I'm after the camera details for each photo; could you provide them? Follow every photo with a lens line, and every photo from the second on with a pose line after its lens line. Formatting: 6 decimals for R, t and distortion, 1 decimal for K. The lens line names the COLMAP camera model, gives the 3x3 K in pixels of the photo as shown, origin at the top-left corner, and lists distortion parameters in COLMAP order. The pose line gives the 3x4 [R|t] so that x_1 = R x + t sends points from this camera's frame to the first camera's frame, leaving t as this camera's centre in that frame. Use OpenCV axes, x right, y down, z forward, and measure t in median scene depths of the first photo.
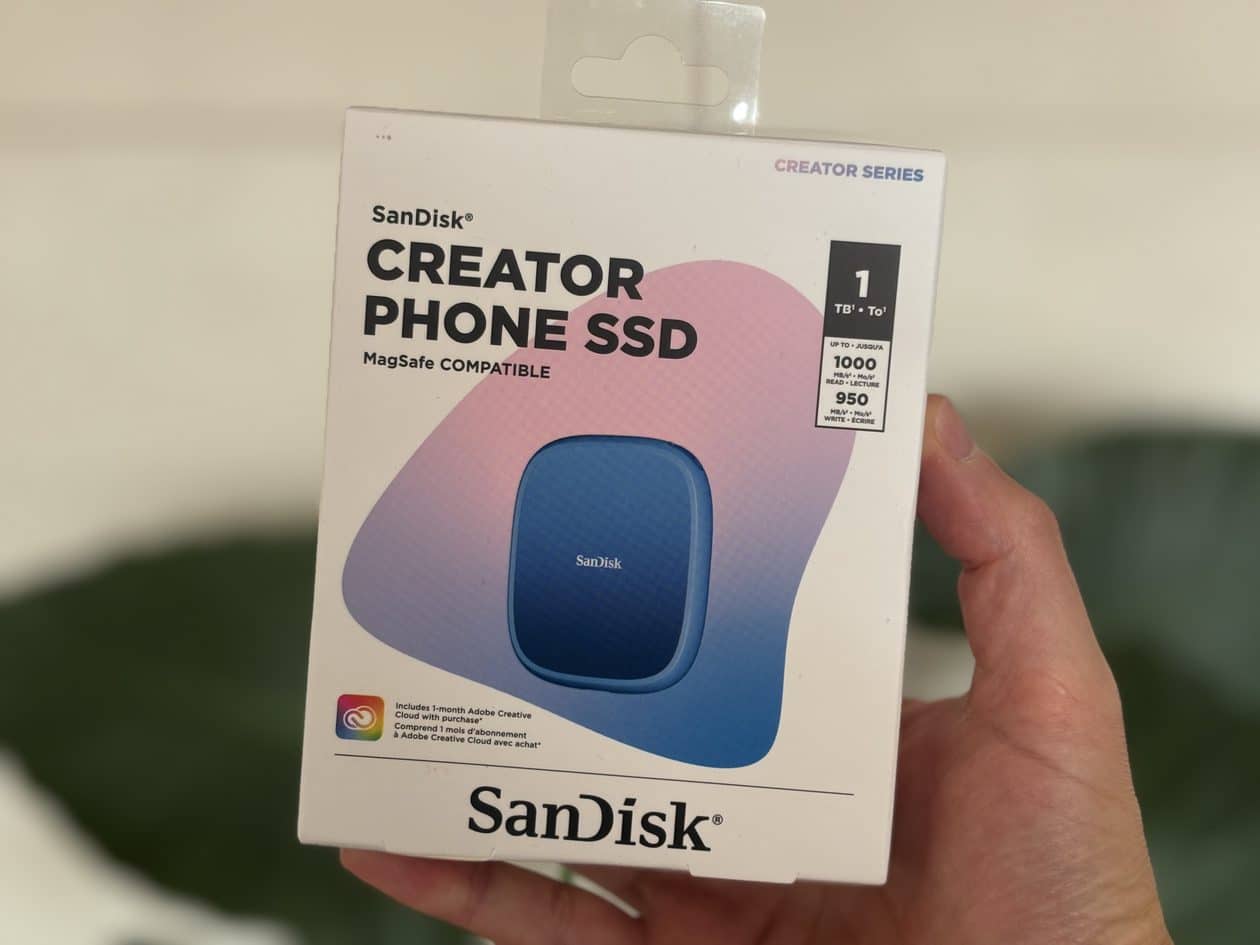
lens RADIAL K [[1920.8, 0, 630.0], [0, 1920.8, 472.7], [0, 0, 1]] dist [0.062824, 0.000000]
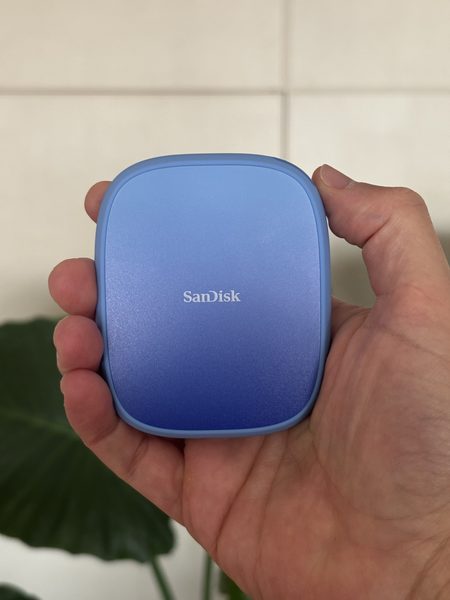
lens RADIAL K [[914.7, 0, 226.4], [0, 914.7, 298.2], [0, 0, 1]] dist [0.062824, 0.000000]
pose [[0.959570, -0.151838, 0.237002, -0.110091], [0.111626, 0.978259, 0.174783, -0.026232], [-0.258388, -0.141261, 0.955657, 0.588165]]
